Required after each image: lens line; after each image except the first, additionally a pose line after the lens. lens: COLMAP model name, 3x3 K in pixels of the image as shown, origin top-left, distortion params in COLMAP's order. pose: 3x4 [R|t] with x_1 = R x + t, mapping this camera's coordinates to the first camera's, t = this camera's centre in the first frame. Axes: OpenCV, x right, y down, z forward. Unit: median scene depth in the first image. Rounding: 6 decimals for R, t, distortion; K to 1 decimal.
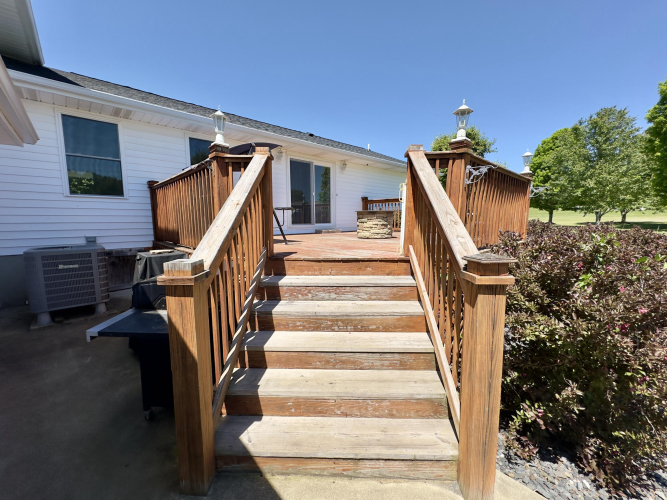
lens RADIAL K [[267.9, 0, 332.3], [0, 267.9, 250.7], [0, 0, 1]] dist [0.001220, 0.000386]
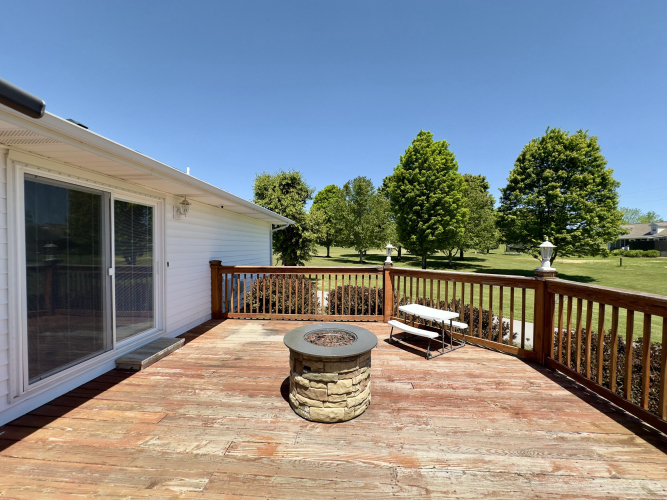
lens RADIAL K [[267.9, 0, 334.4], [0, 267.9, 246.9], [0, 0, 1]] dist [0.001220, 0.000386]
pose [[0.728985, 0.005560, 0.684507, -0.029452], [0.079324, 0.992544, -0.092540, -0.055012], [-0.679918, 0.121758, 0.723109, 0.145769]]
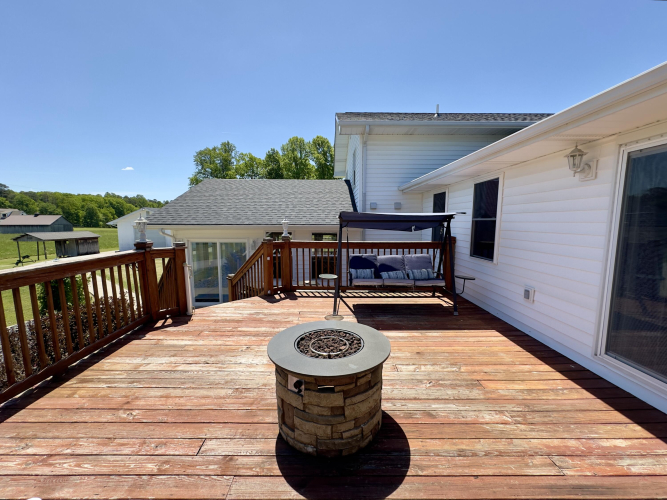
lens RADIAL K [[267.9, 0, 332.5], [0, 267.9, 251.2], [0, 0, 1]] dist [0.001220, 0.000386]
pose [[-0.670423, 0.086496, -0.736920, 0.092068], [-0.092137, 0.975790, 0.198356, -0.072028], [0.736236, 0.200880, -0.646223, 0.268362]]
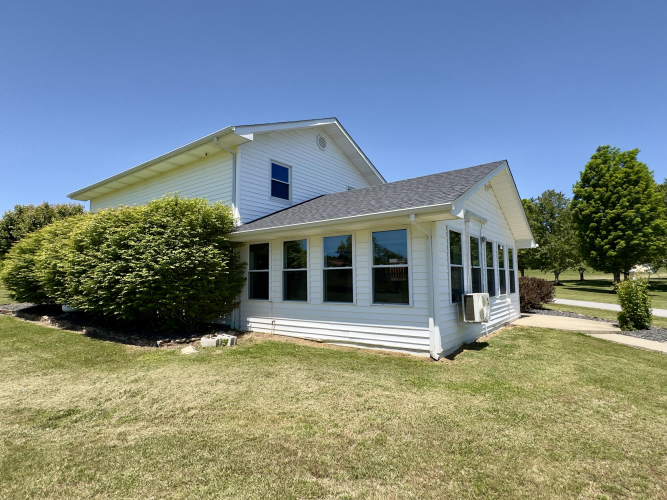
lens RADIAL K [[351.3, 0, 333.6], [0, 351.3, 250.7], [0, 0, 1]] dist [0.005514, 0.000408]
pose [[0.982705, 0.008376, 0.184990, -0.306643], [0.028822, 0.979885, -0.197472, 0.052980], [-0.182923, 0.199388, 0.962696, -0.387291]]
